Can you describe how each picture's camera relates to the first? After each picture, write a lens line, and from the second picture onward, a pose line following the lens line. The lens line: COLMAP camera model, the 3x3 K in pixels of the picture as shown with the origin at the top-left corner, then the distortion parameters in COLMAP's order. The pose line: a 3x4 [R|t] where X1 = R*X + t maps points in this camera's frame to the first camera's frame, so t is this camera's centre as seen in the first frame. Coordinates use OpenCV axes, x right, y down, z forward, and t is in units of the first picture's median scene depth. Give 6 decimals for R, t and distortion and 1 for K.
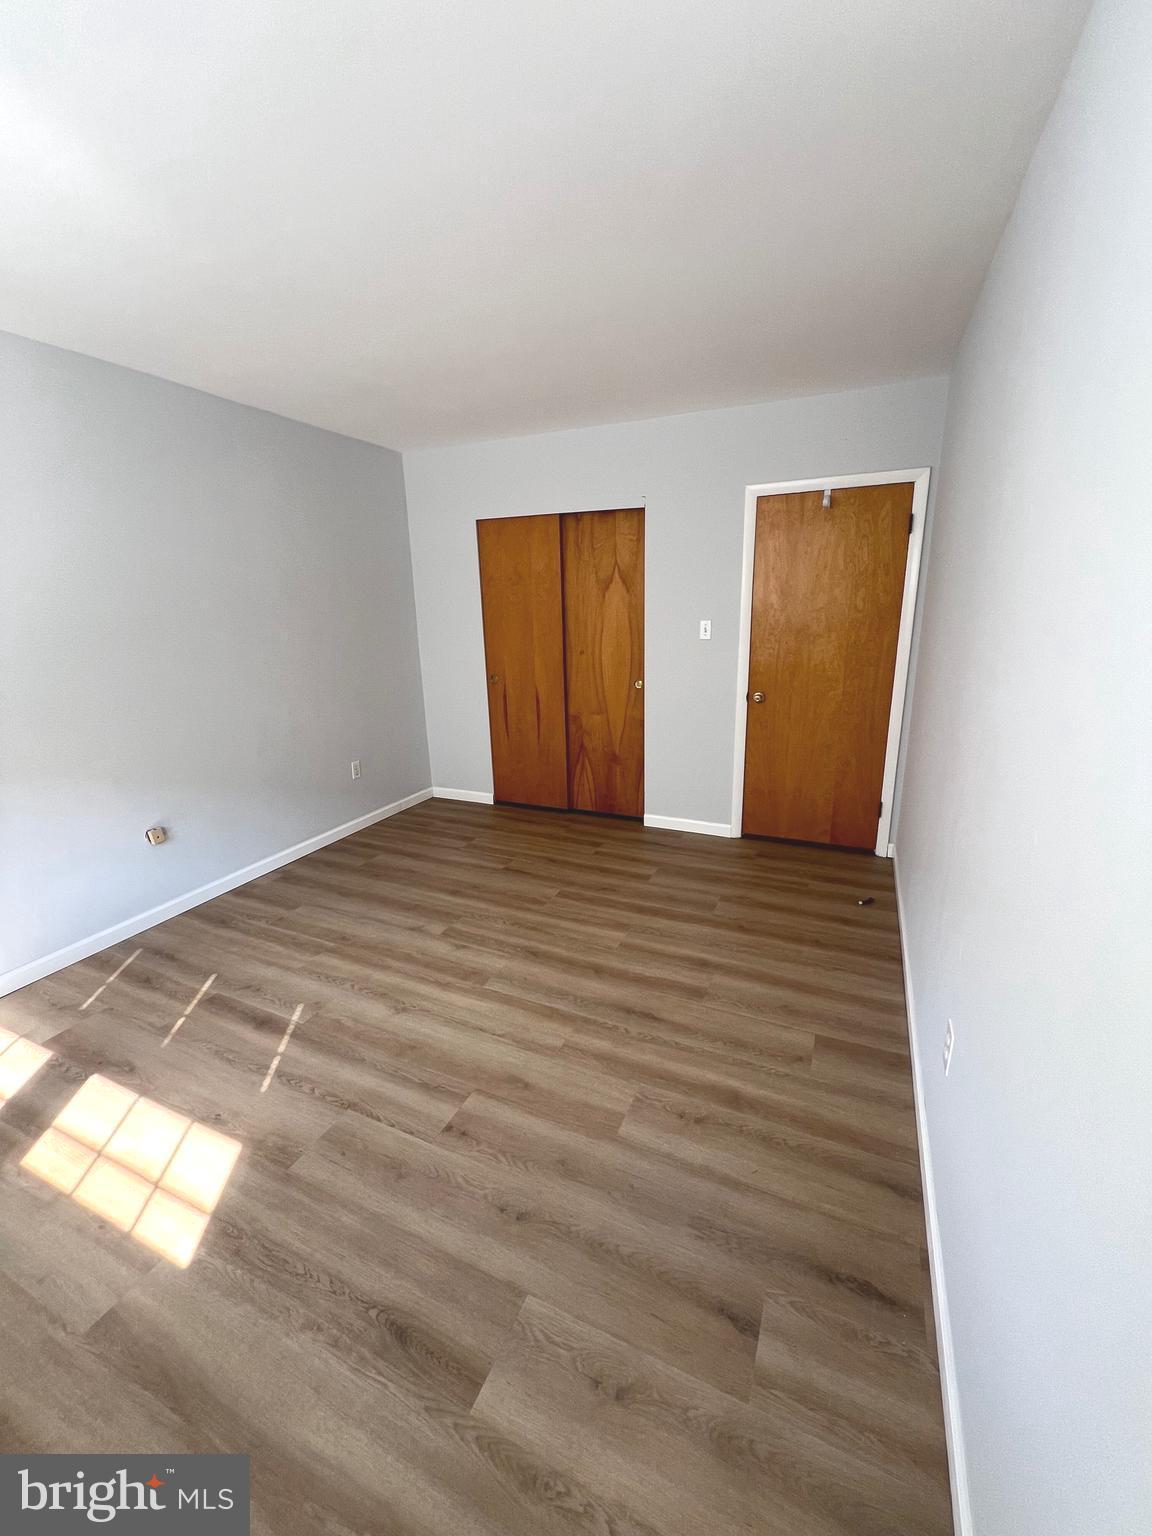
lens RADIAL K [[618.5, 0, 572.4], [0, 618.5, 769.0], [0, 0, 1]] dist [-0.001256, 0.000595]
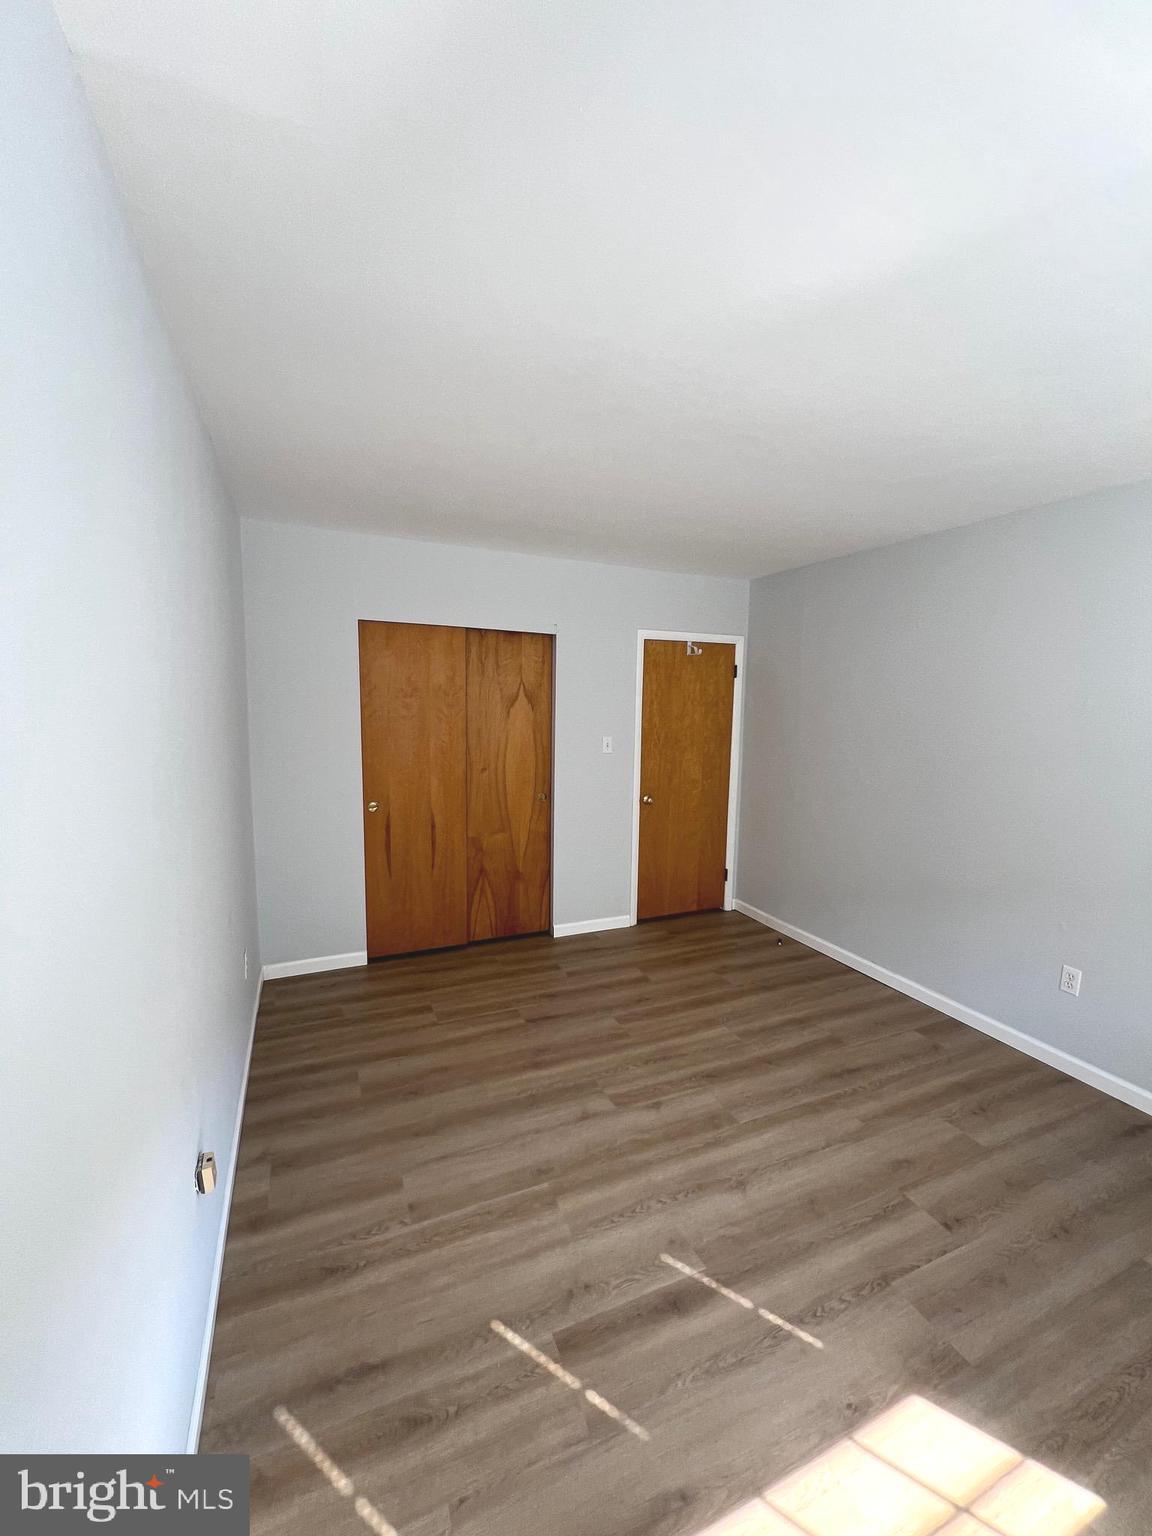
lens RADIAL K [[617.7, 0, 576.0], [0, 617.7, 768.0], [0, 0, 1]] dist [-0.000165, -0.000102]
pose [[0.659894, -0.048599, 0.749785, -0.856289], [0.166610, 0.982528, -0.082951, -0.127462], [-0.732653, 0.179660, 0.656461, 0.396070]]
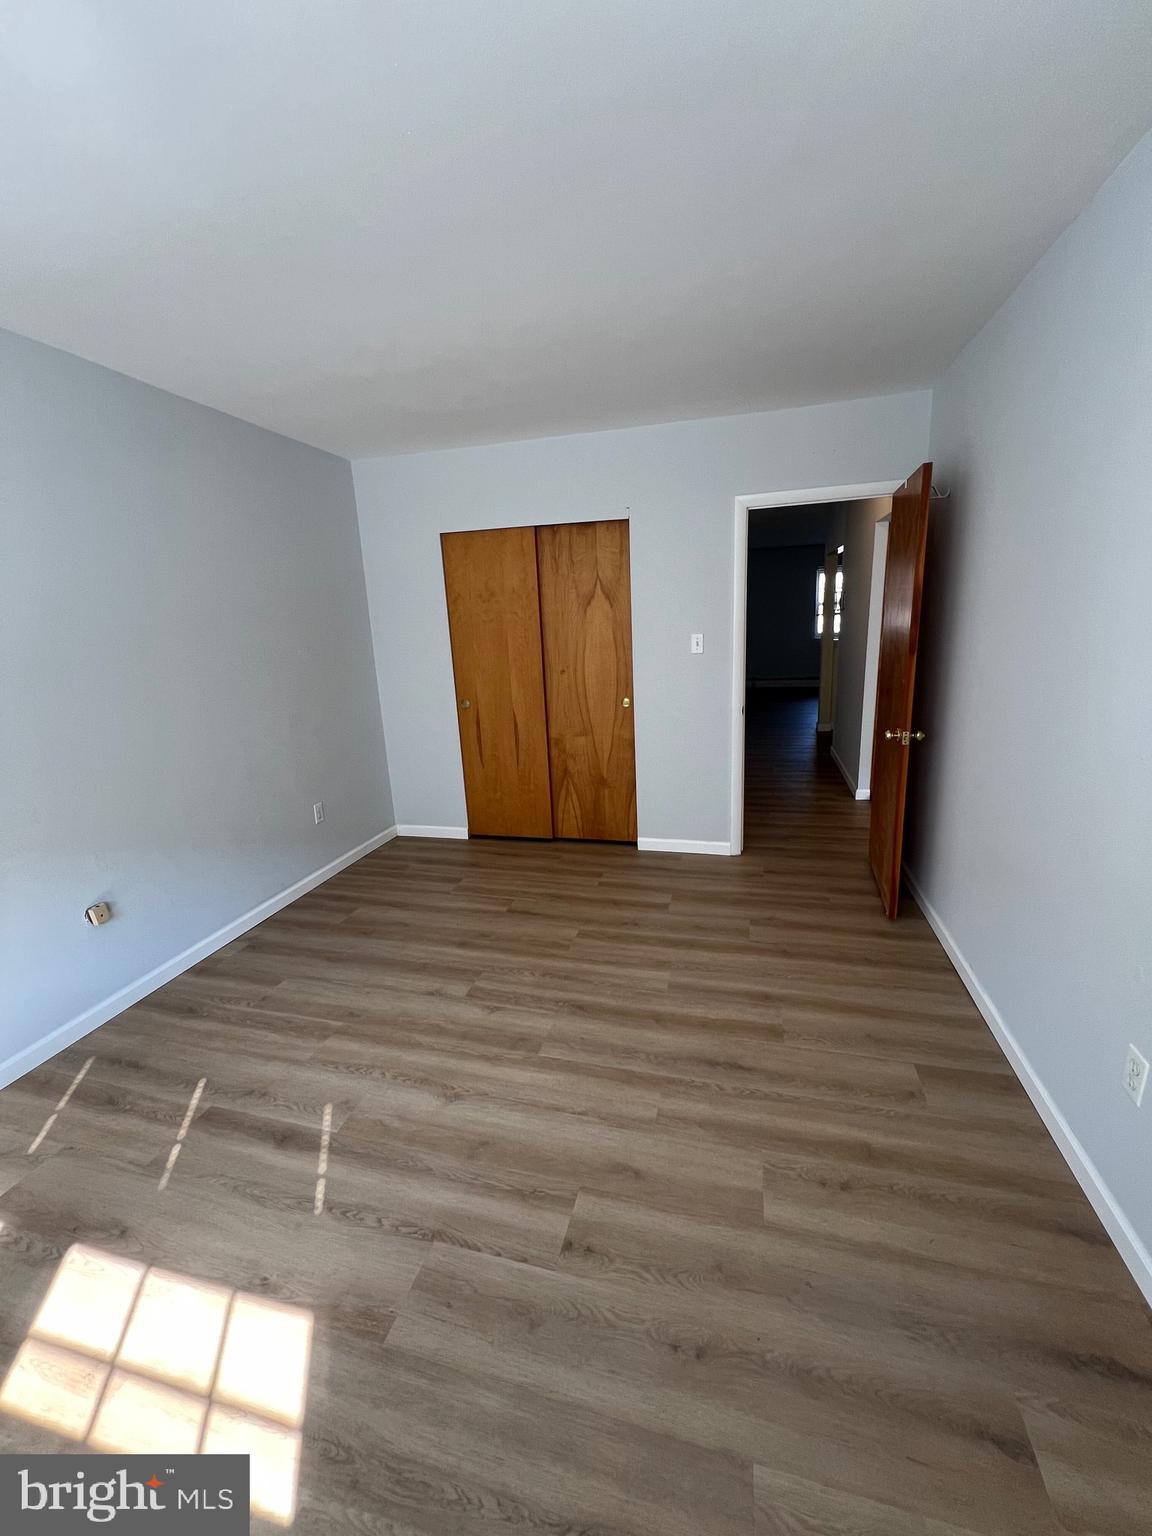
lens RADIAL K [[618.5, 0, 572.4], [0, 618.5, 769.0], [0, 0, 1]] dist [-0.001256, 0.000595]
pose [[0.986426, -0.060279, 0.152740, -0.176613], [0.065024, 0.997538, -0.026260, -0.020532], [-0.150781, 0.035836, 0.987918, 0.100032]]
